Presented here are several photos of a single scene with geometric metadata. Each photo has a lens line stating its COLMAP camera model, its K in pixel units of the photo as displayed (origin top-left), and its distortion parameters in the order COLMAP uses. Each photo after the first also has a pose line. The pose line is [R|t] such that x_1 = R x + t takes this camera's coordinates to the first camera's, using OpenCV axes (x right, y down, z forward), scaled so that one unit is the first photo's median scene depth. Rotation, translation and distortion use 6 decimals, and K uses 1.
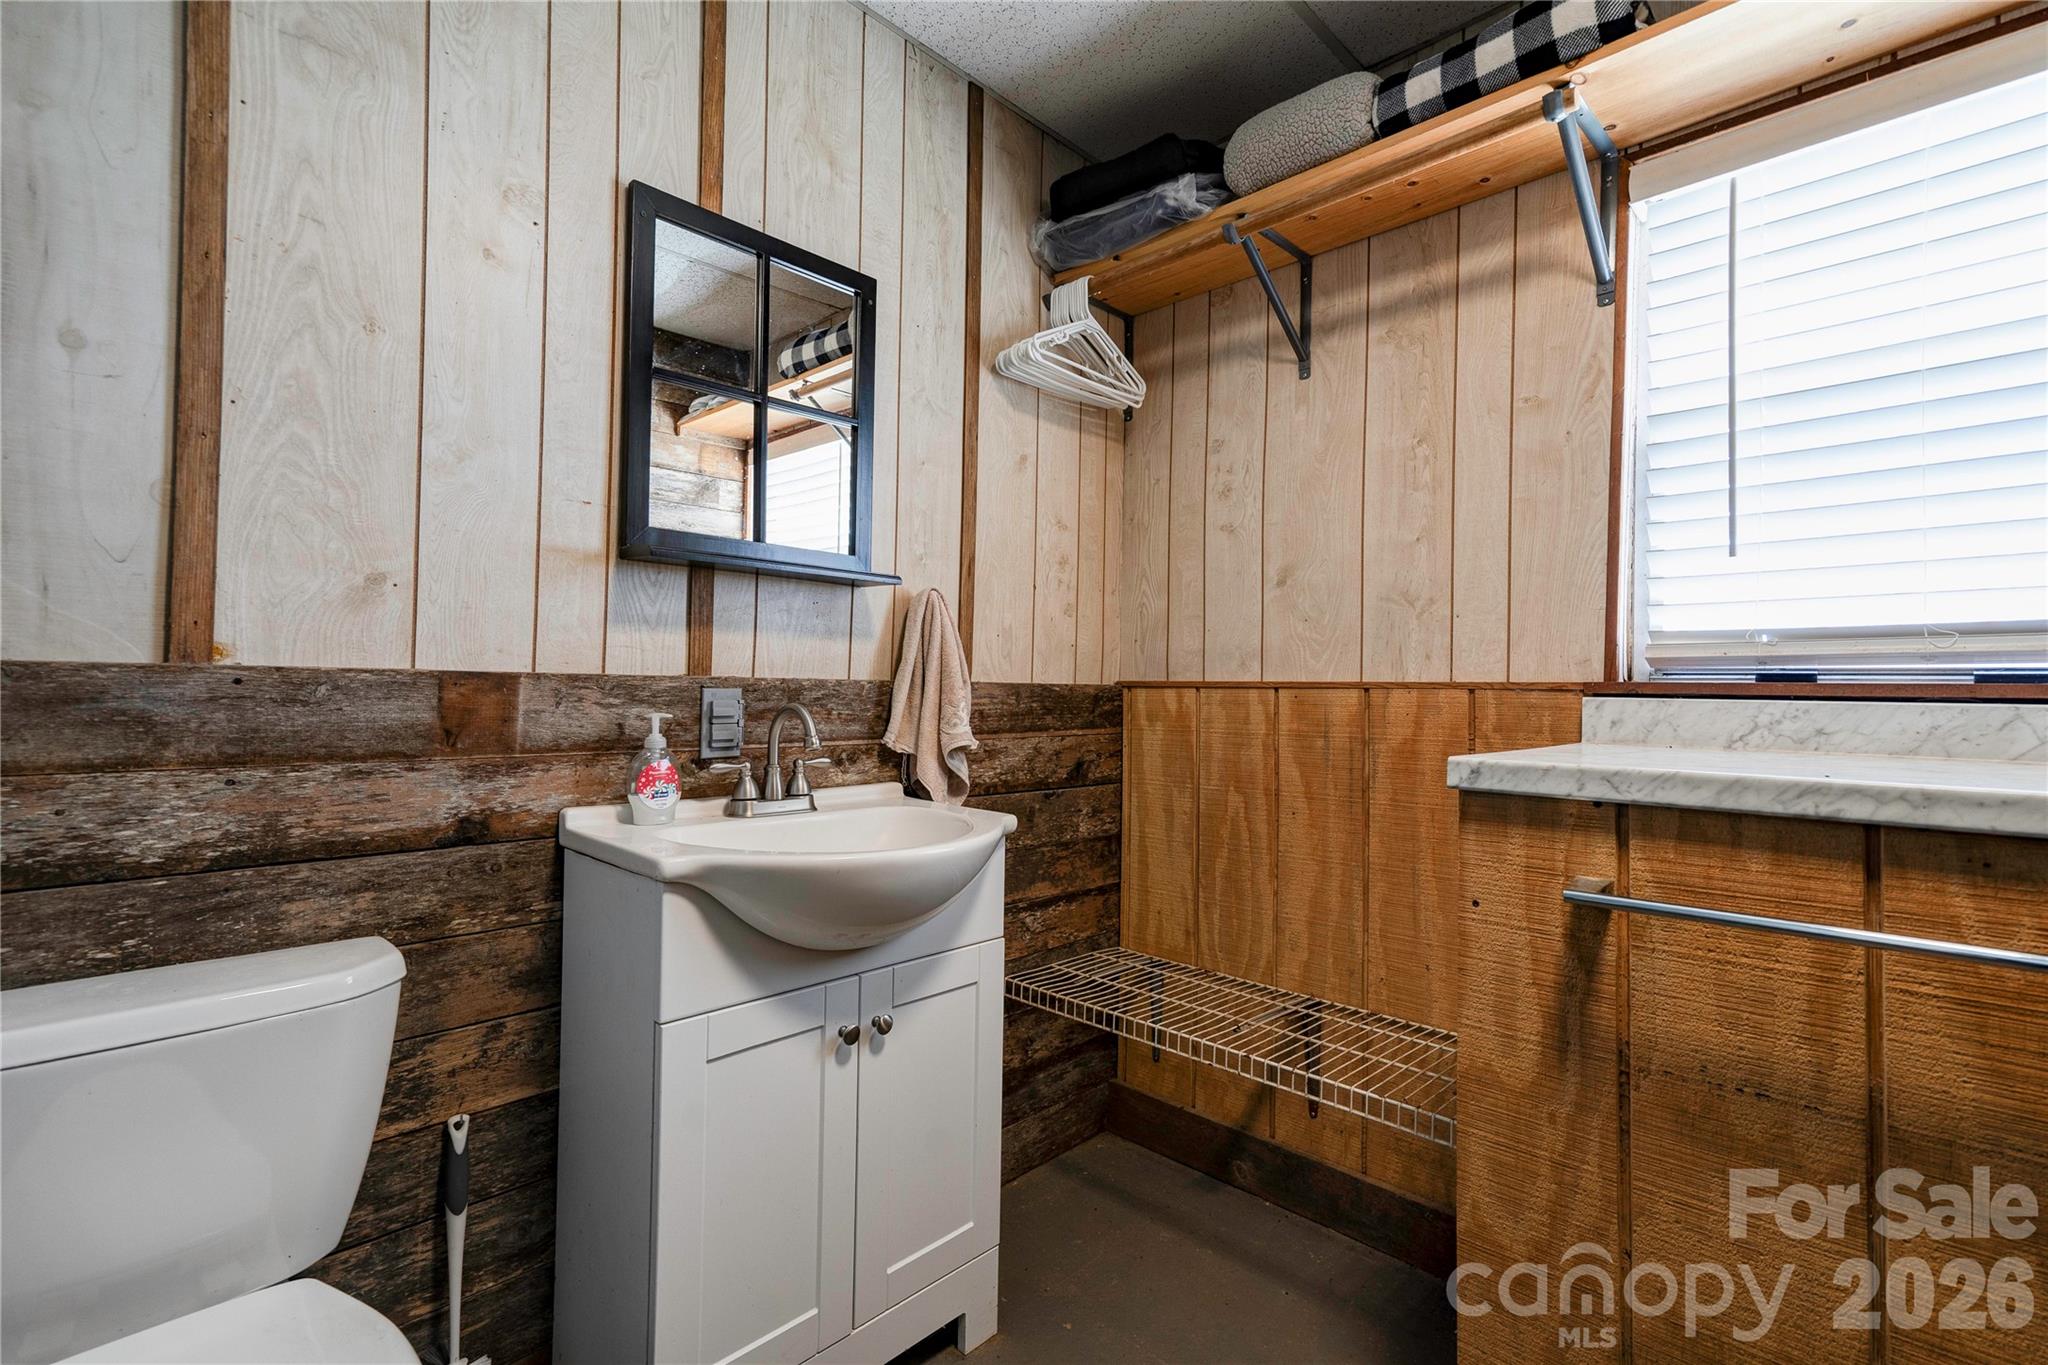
lens RADIAL K [[930.4, 0, 1003.7], [0, 930.4, 697.8], [0, 0, 1]] dist [0.003220, 0.021358]
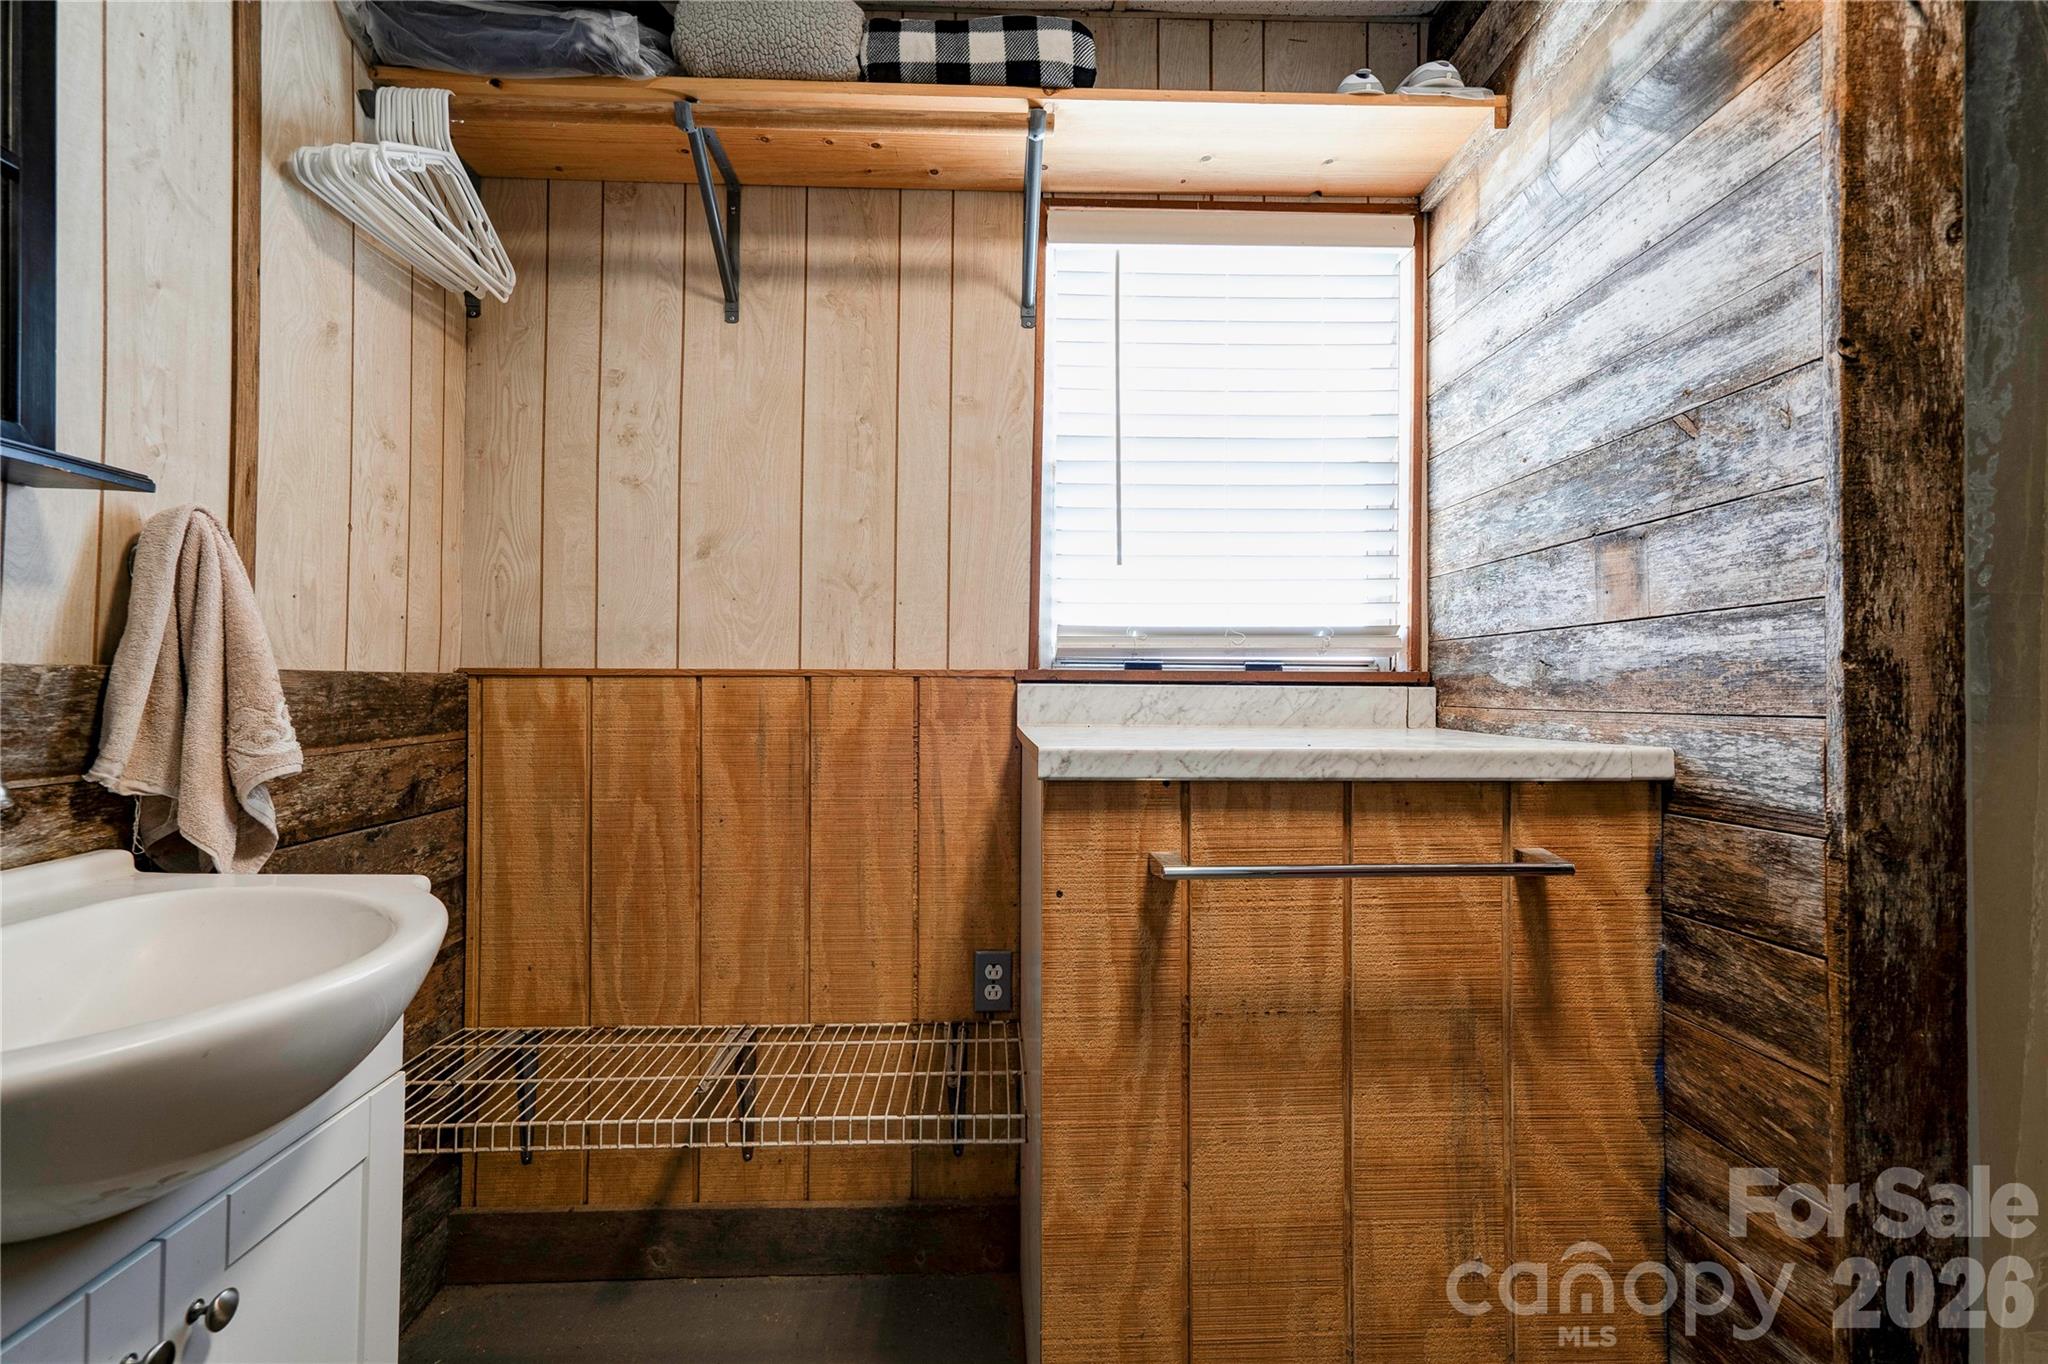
lens RADIAL K [[951.2, 0, 1019.1], [0, 951.2, 688.7], [0, 0, 1]] dist [-0.002606, 0.021971]
pose [[0.689784, -0.013953, 0.723881, -0.152674], [0.011659, 0.999899, 0.008164, -0.003412], [-0.723921, 0.002808, 0.689877, 0.204316]]
